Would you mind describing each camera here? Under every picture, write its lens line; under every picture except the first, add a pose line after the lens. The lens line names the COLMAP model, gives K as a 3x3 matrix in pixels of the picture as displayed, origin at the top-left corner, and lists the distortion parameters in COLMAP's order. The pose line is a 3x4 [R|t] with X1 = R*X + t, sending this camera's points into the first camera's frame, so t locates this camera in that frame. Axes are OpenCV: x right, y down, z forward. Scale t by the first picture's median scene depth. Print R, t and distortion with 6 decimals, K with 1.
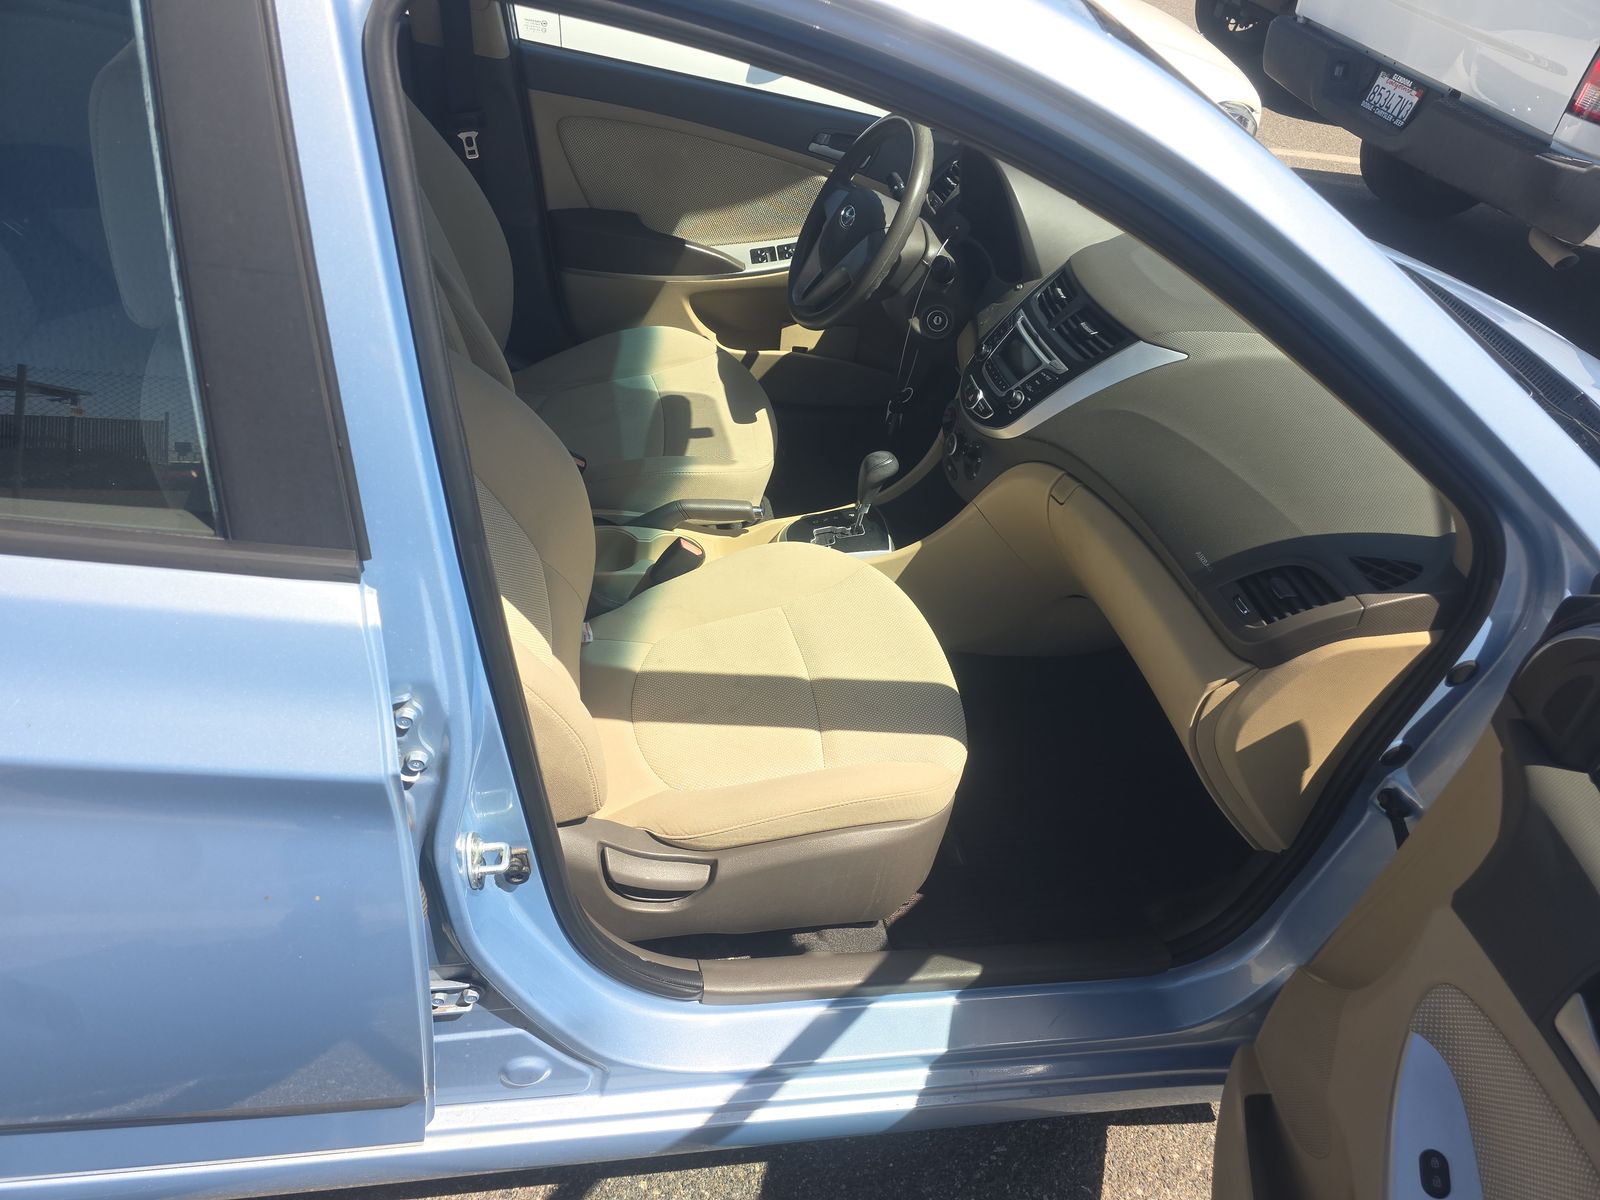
lens RADIAL K [[1088.6, 0, 800.0], [0, 1088.6, 600.0], [0, 0, 1]] dist [0.054621, -0.051261]
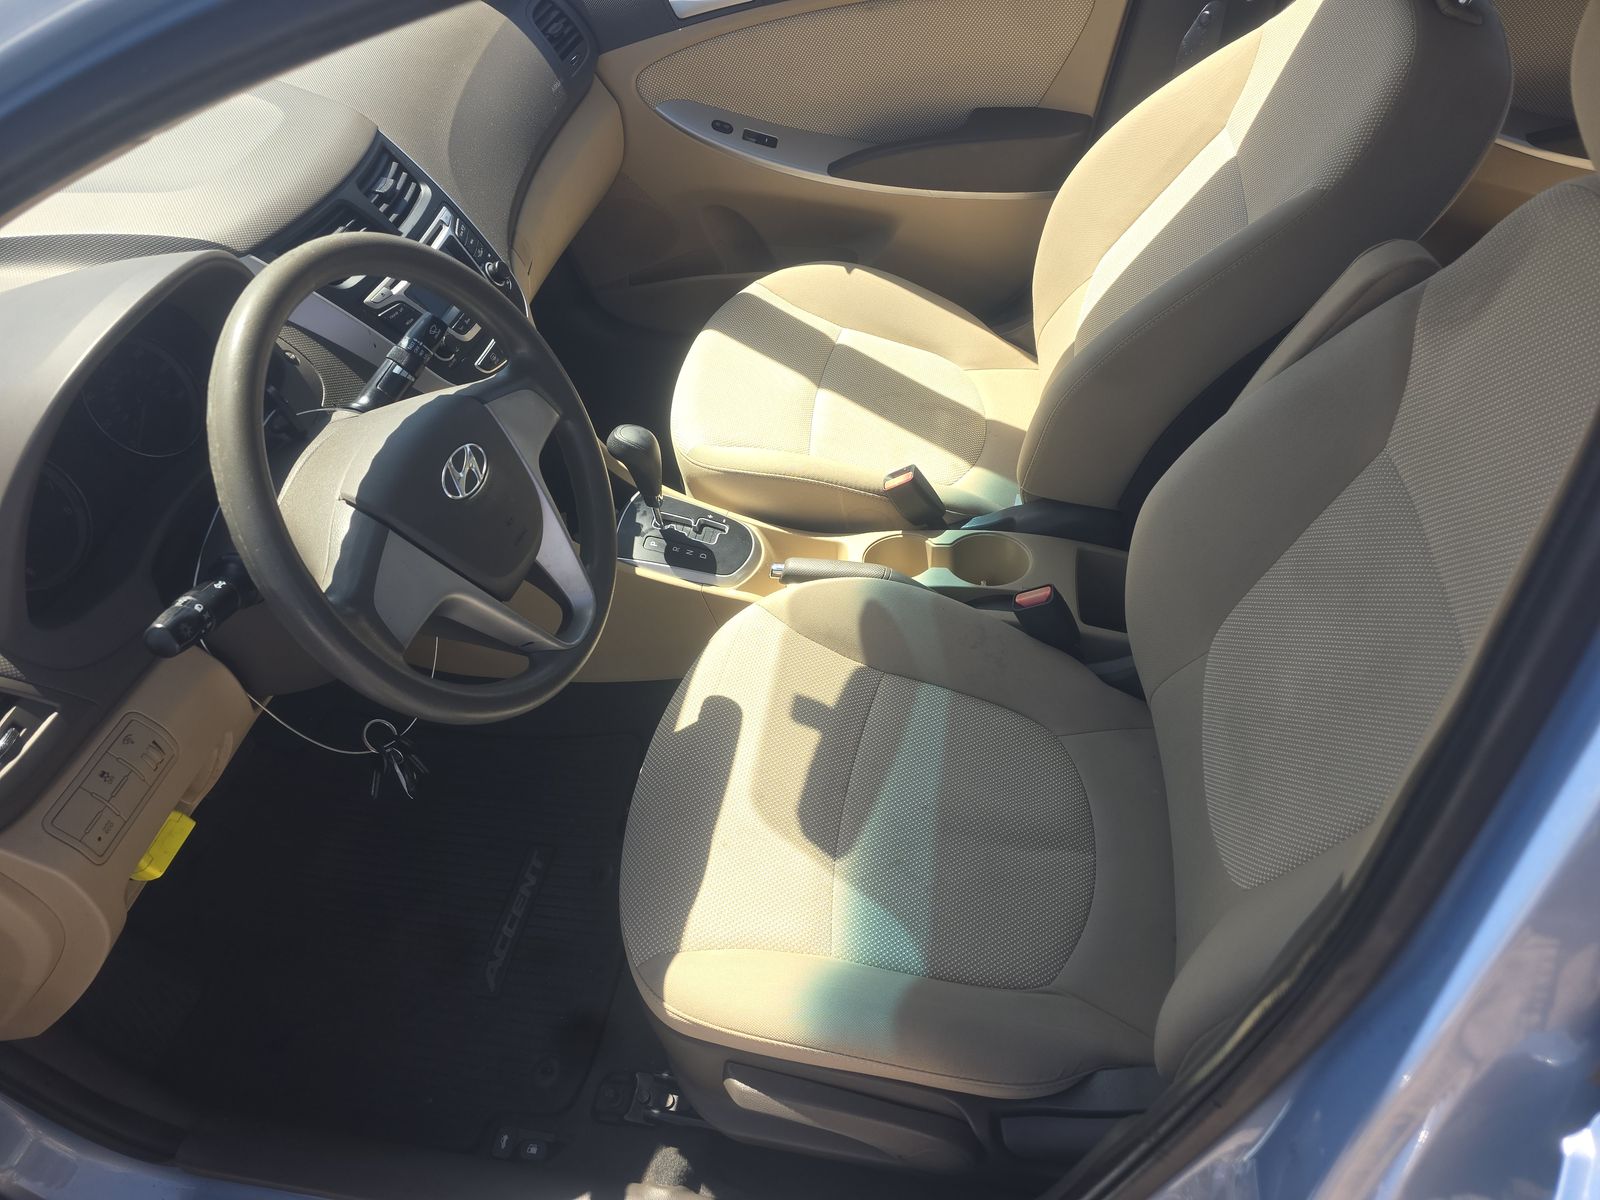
lens RADIAL K [[1088.6, 0, 800.0], [0, 1088.6, 600.0], [0, 0, 1]] dist [0.054621, -0.051261]
pose [[-0.935278, -0.258400, 0.241838, -0.201895], [0.221541, 0.105432, 0.969435, -0.687506], [-0.275999, 0.960267, -0.041362, 0.957263]]
